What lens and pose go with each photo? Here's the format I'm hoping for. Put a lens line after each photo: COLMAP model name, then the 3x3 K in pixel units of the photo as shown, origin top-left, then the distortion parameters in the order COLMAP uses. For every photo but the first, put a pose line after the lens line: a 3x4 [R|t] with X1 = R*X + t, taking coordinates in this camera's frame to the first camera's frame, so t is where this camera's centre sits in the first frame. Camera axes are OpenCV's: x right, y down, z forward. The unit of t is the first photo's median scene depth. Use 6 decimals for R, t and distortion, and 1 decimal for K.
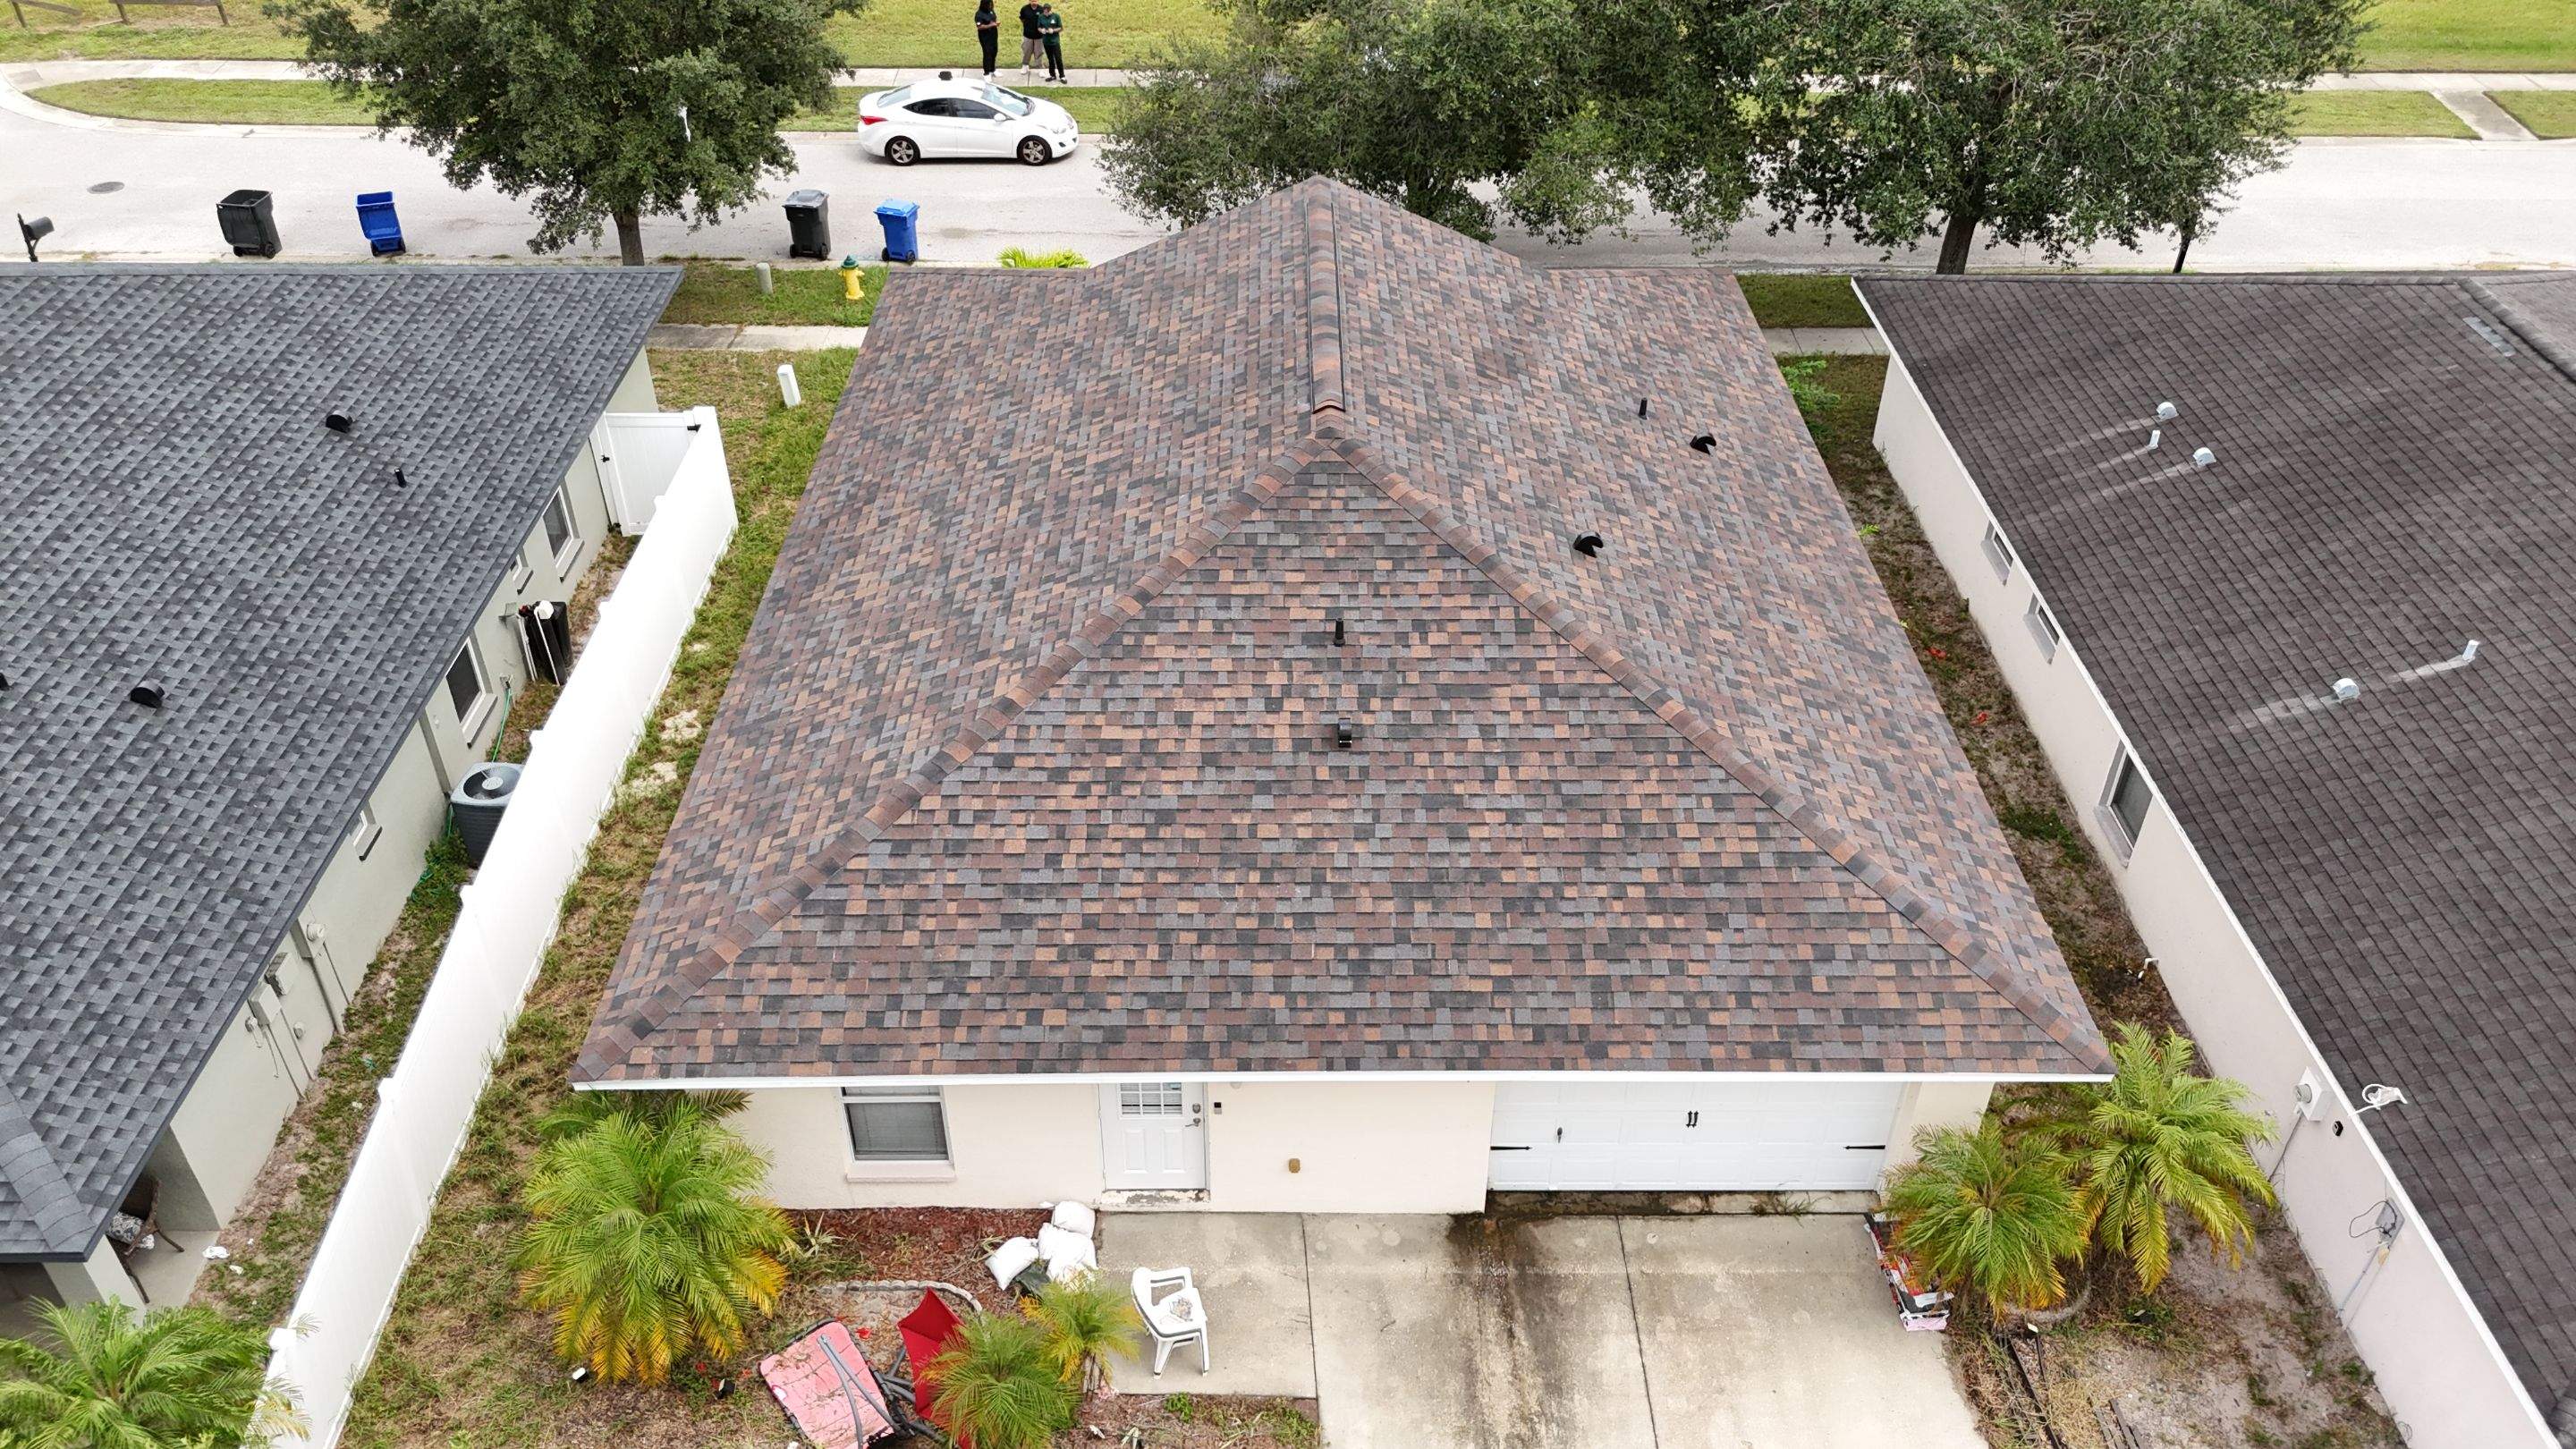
lens RADIAL K [[1910.7, 0, 1301.2], [0, 1910.7, 705.0], [0, 0, 1]] dist [0.079548, -0.072215]
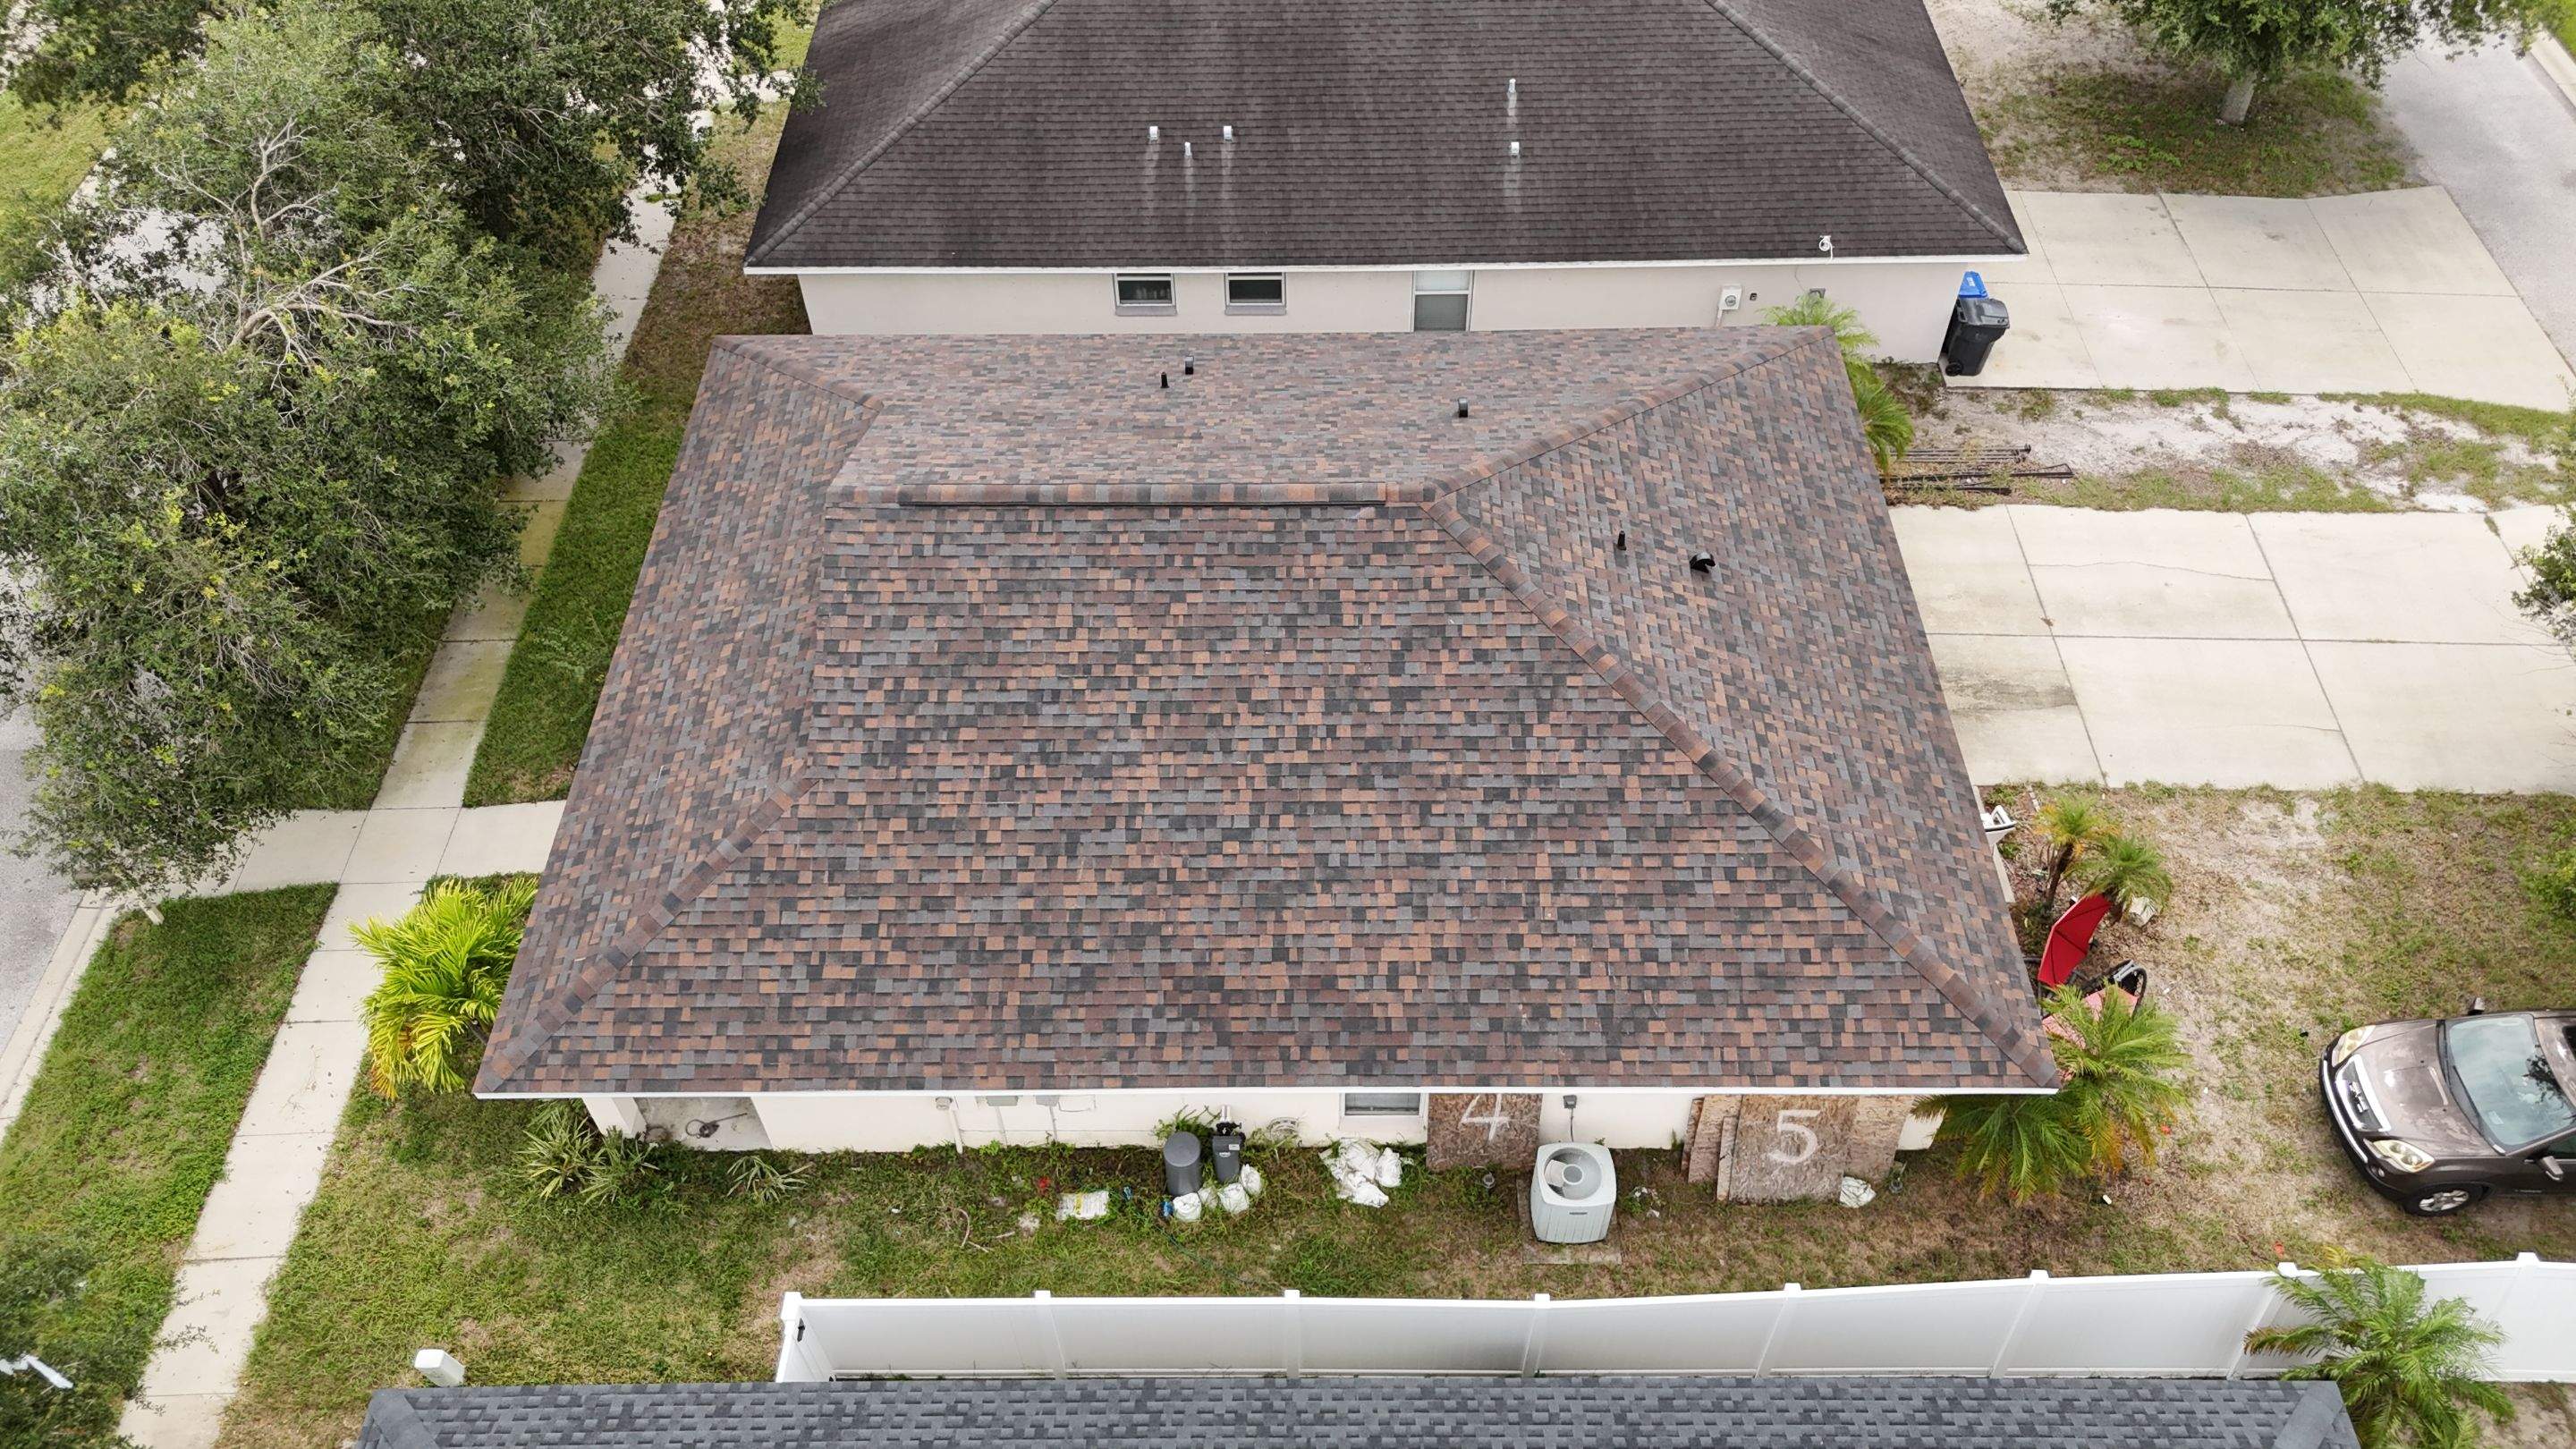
lens RADIAL K [[1910.7, 0, 1288.3], [0, 1910.7, 706.2], [0, 0, 1]] dist [0.079548, -0.072215]
pose [[0.015151, -0.753876, 0.656842, -0.895945], [0.597350, 0.533625, 0.598679, -0.868559], [-0.801837, 0.383294, 0.458413, 0.636848]]
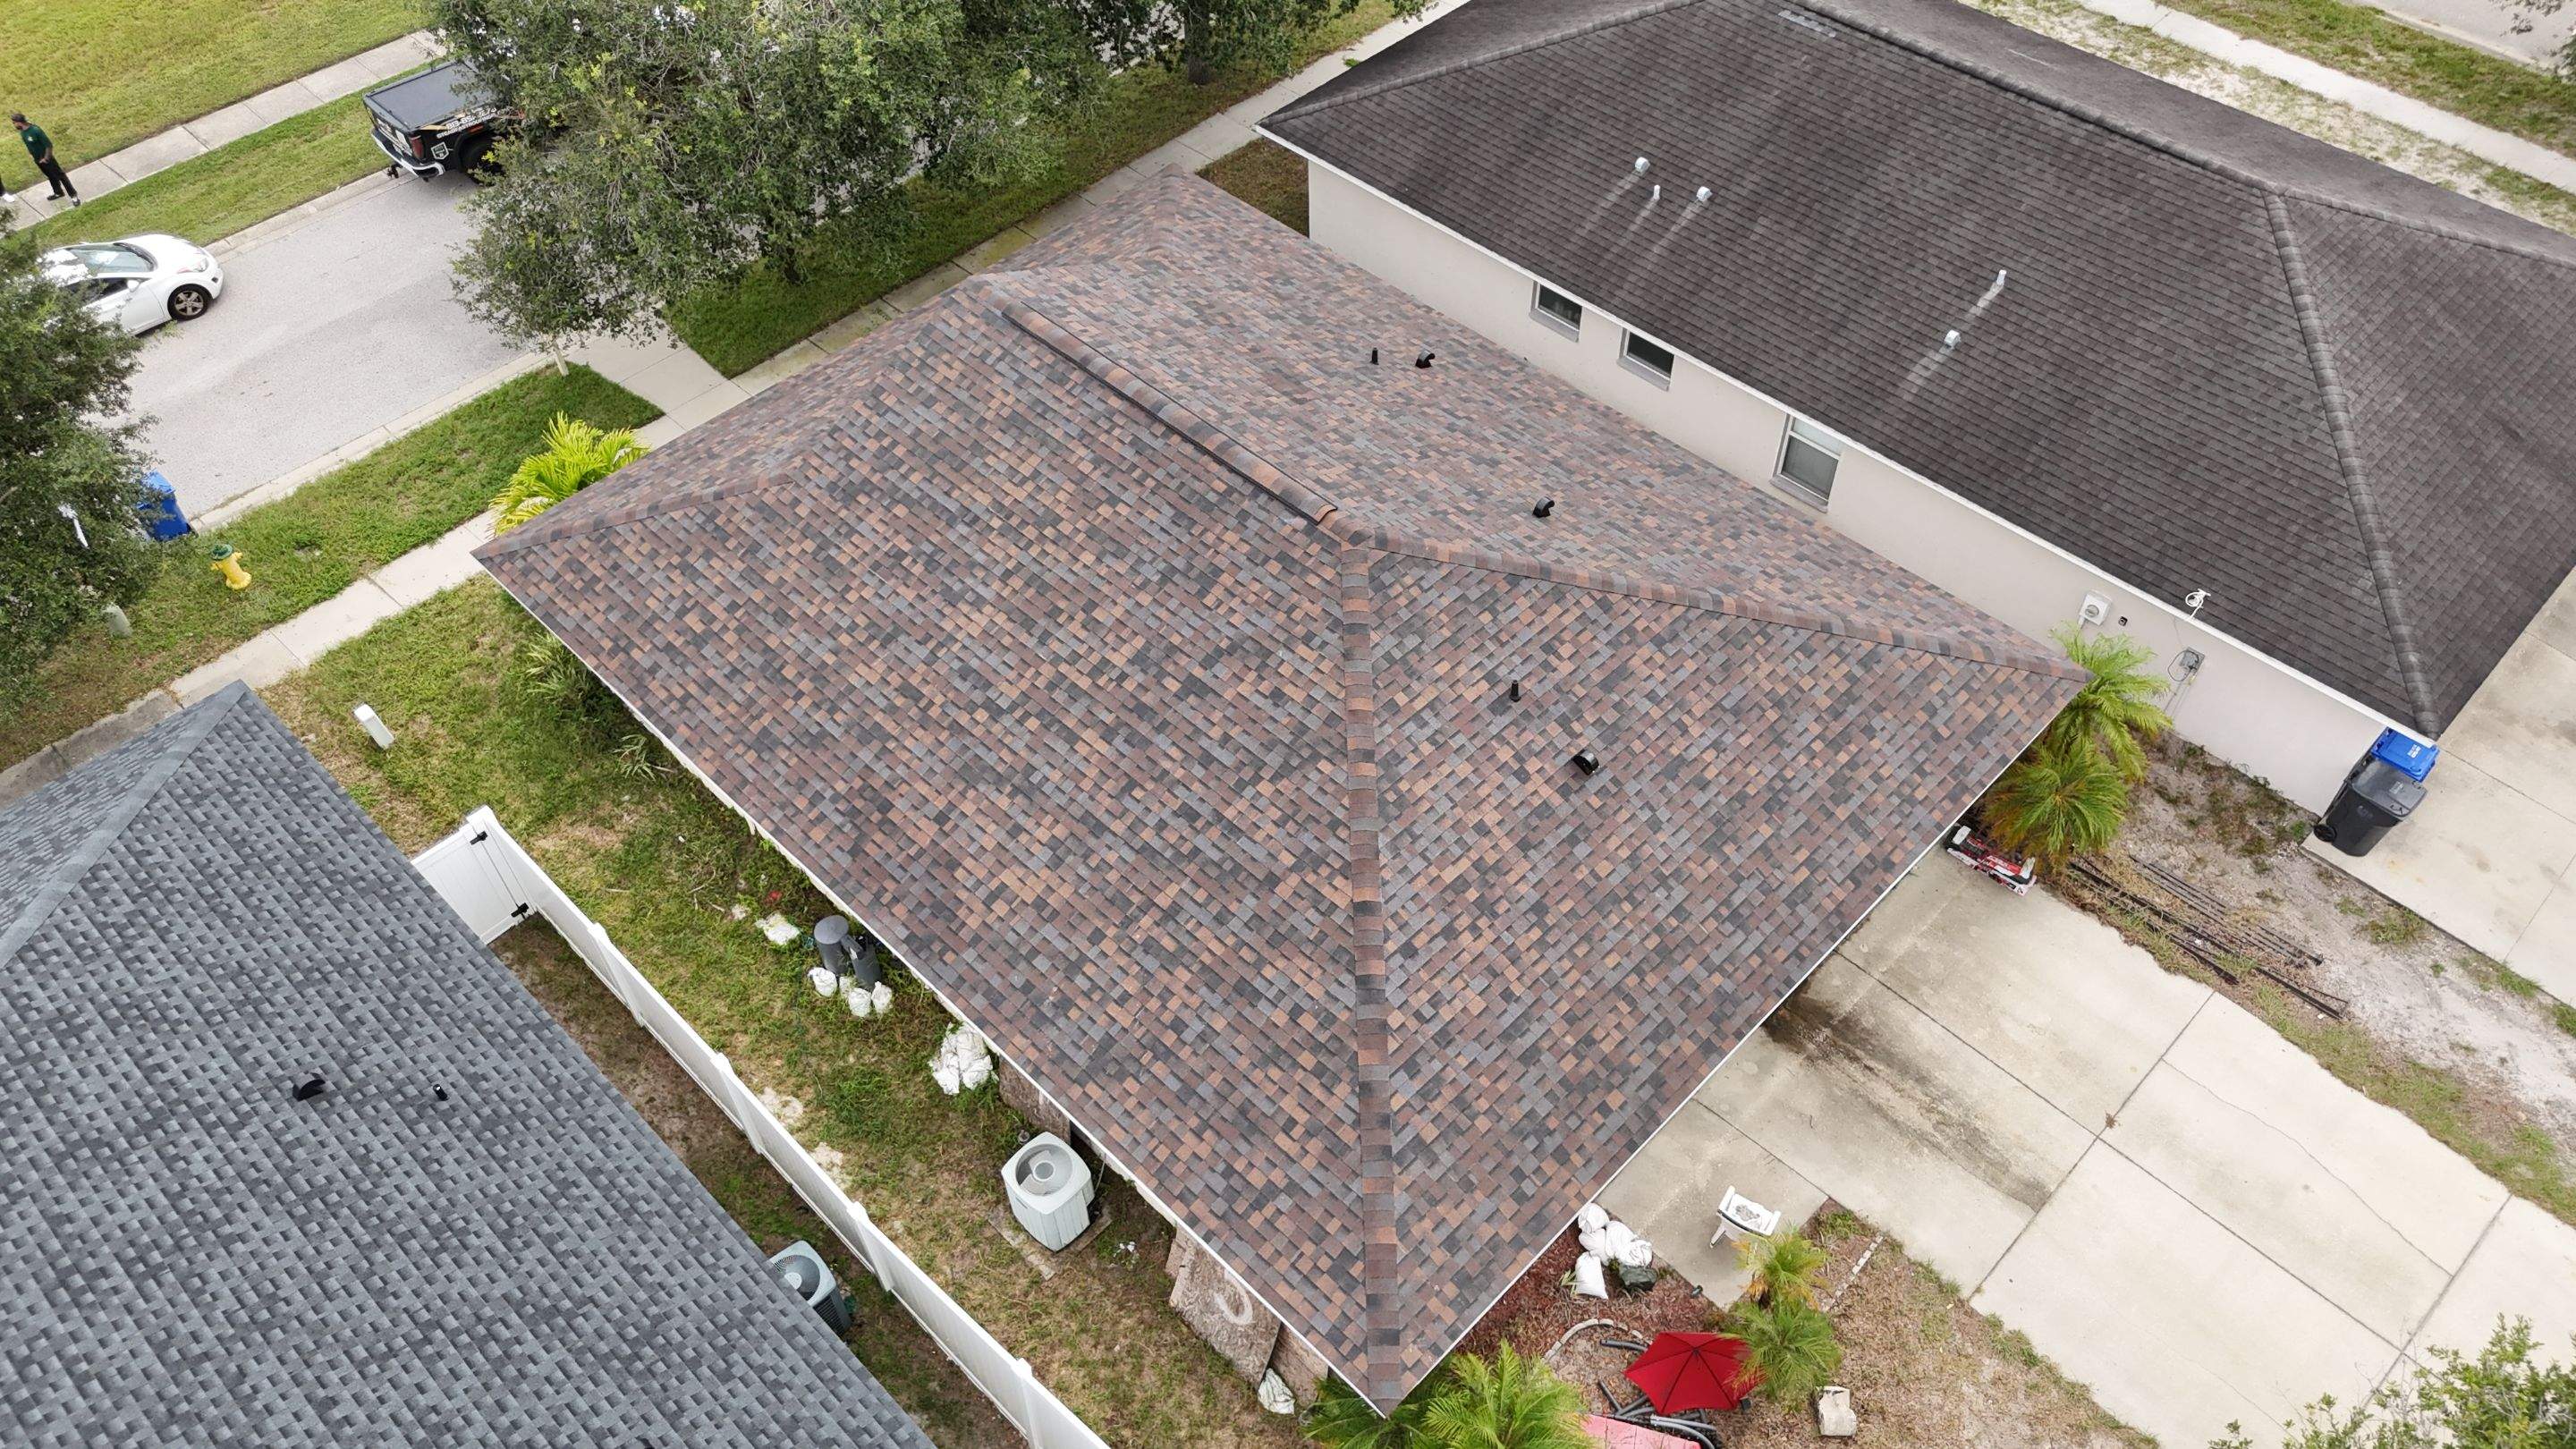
lens RADIAL K [[1910.7, 0, 1294.6], [0, 1910.7, 705.0], [0, 0, 1]] dist [0.079548, -0.072215]
pose [[0.710725, -0.537328, 0.454035, -0.612618], [0.430891, 0.842696, 0.322794, -0.467212], [-0.556060, -0.033778, 0.830455, 0.100320]]
